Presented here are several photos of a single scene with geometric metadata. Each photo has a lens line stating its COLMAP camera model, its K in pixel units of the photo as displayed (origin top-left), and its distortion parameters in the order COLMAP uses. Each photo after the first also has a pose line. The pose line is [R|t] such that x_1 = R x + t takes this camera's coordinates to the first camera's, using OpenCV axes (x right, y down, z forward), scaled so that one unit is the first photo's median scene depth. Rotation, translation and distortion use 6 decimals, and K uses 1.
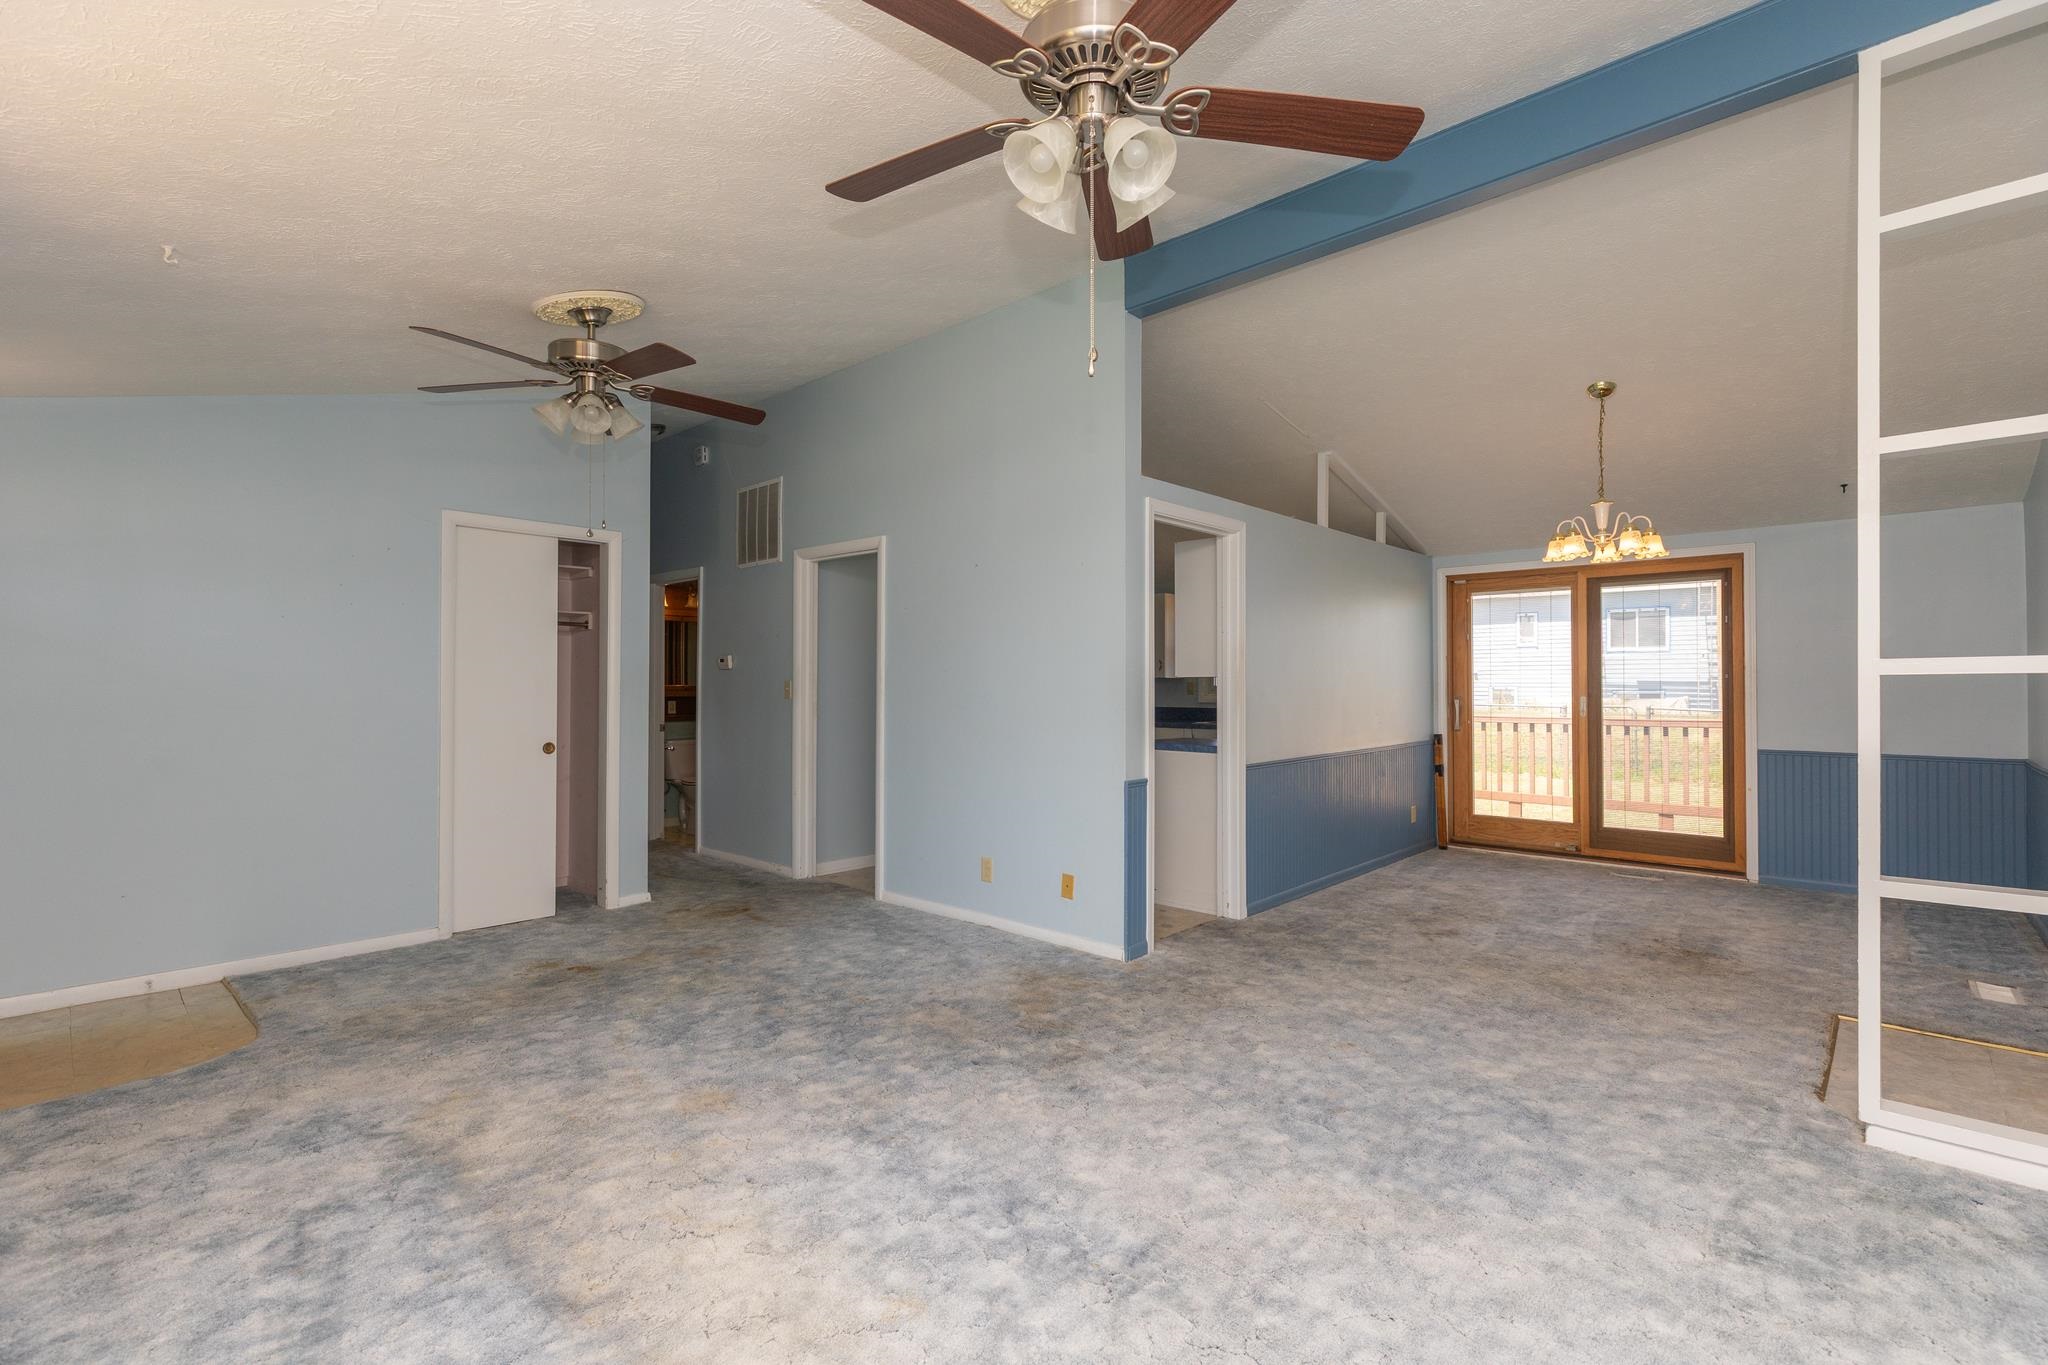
lens RADIAL K [[920.5, 0, 1021.6], [0, 920.5, 678.0], [0, 0, 1]] dist [0.007924, -0.001826]
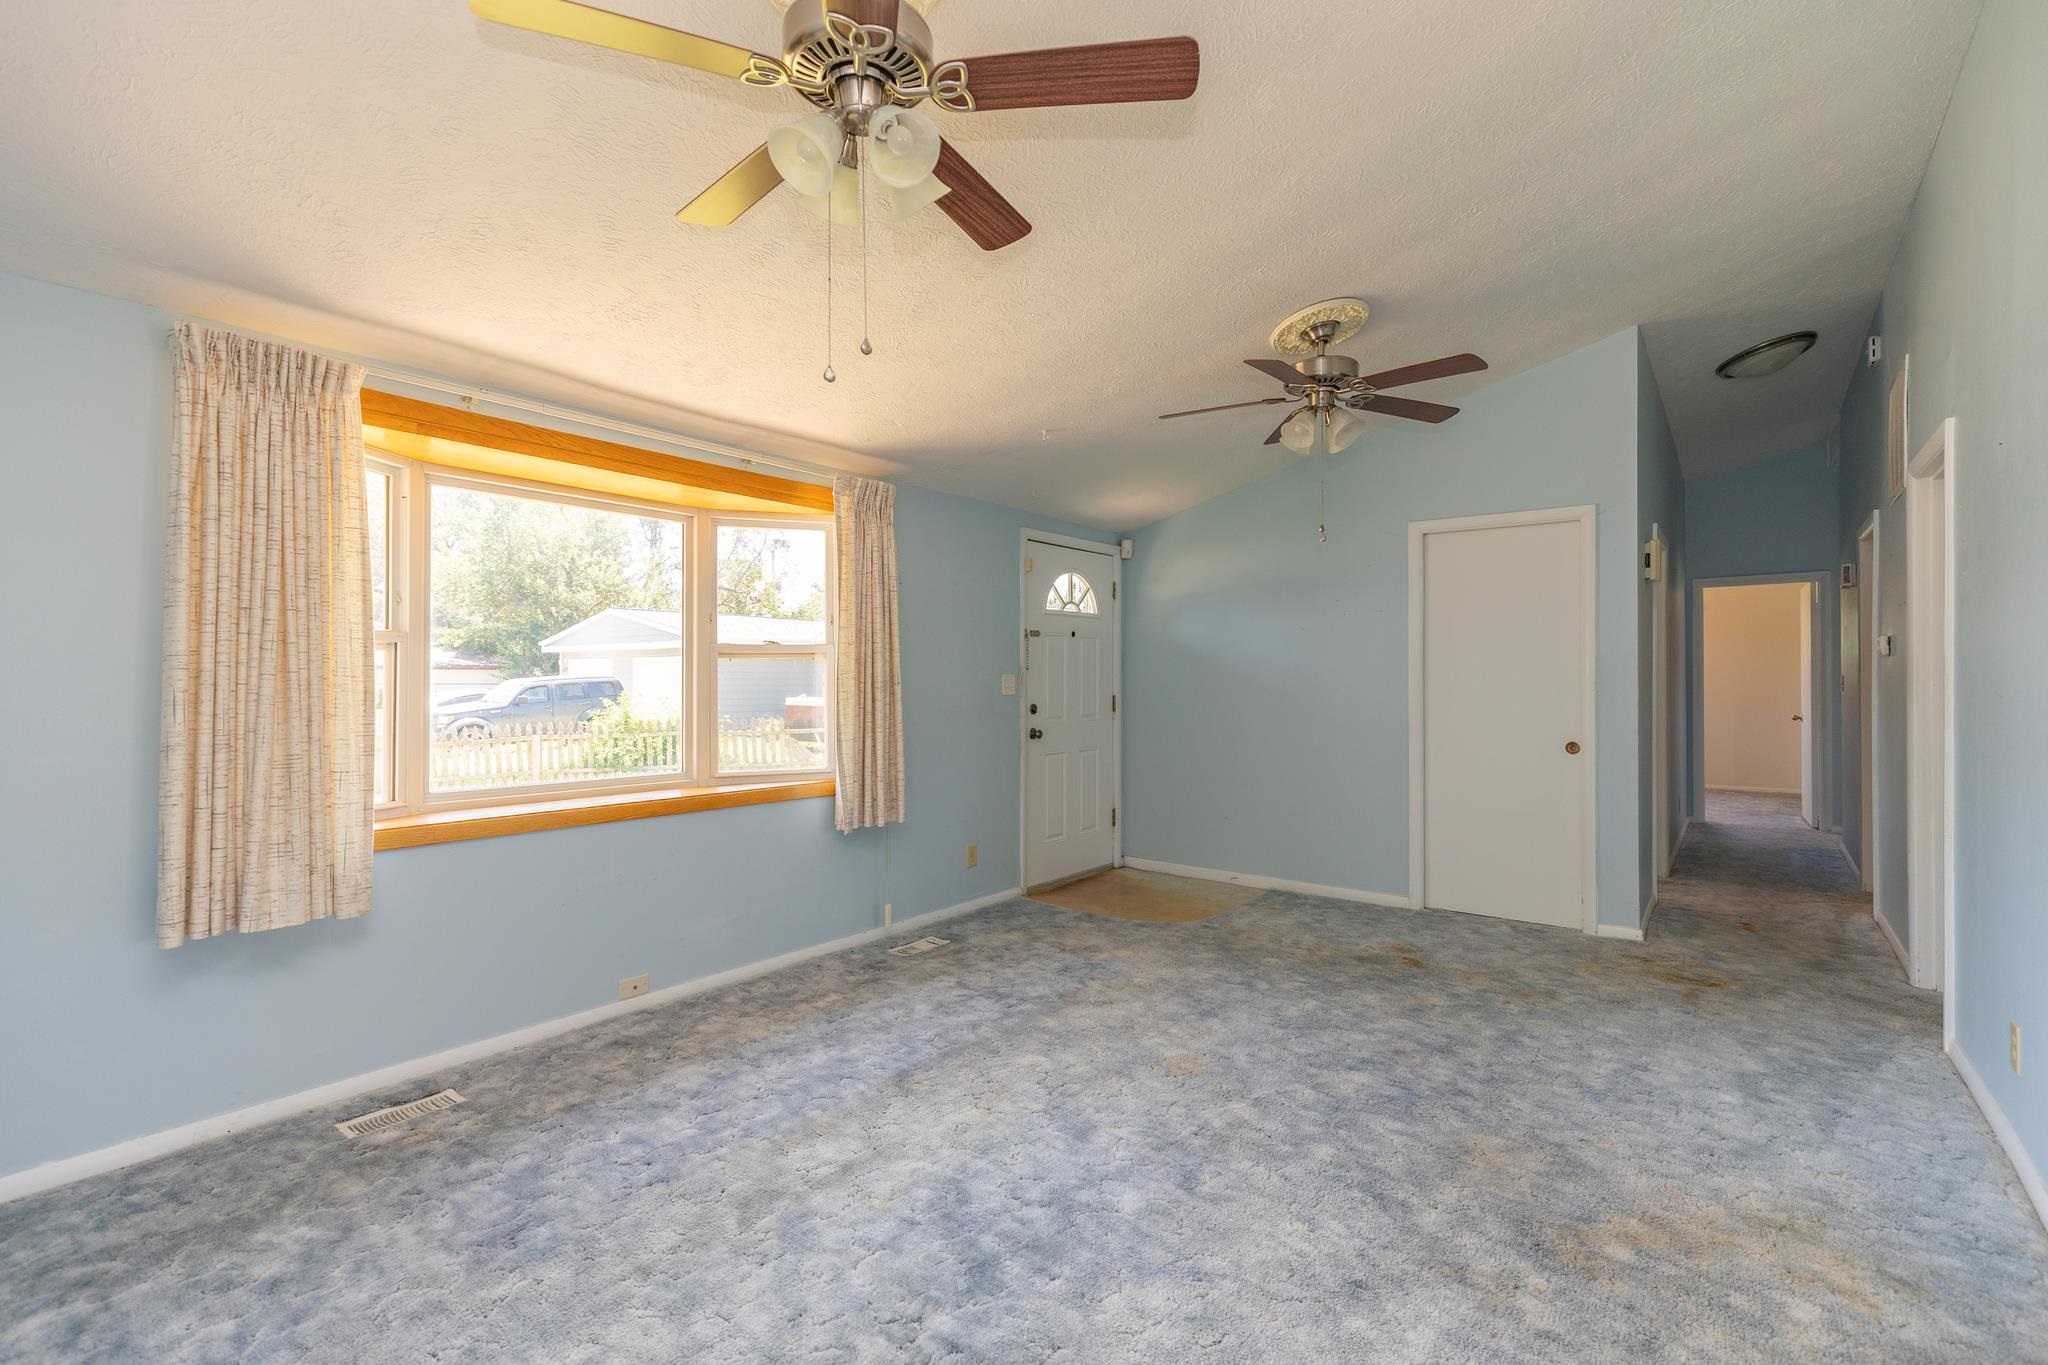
lens RADIAL K [[920.5, 0, 1022.7], [0, 920.5, 684.5], [0, 0, 1]] dist [0.007924, -0.001826]
pose [[0.082900, 0.002711, -0.996554, 0.475272], [0.009998, 0.999944, 0.003551, 0.004846], [0.996508, -0.010258, 0.082868, 0.482061]]
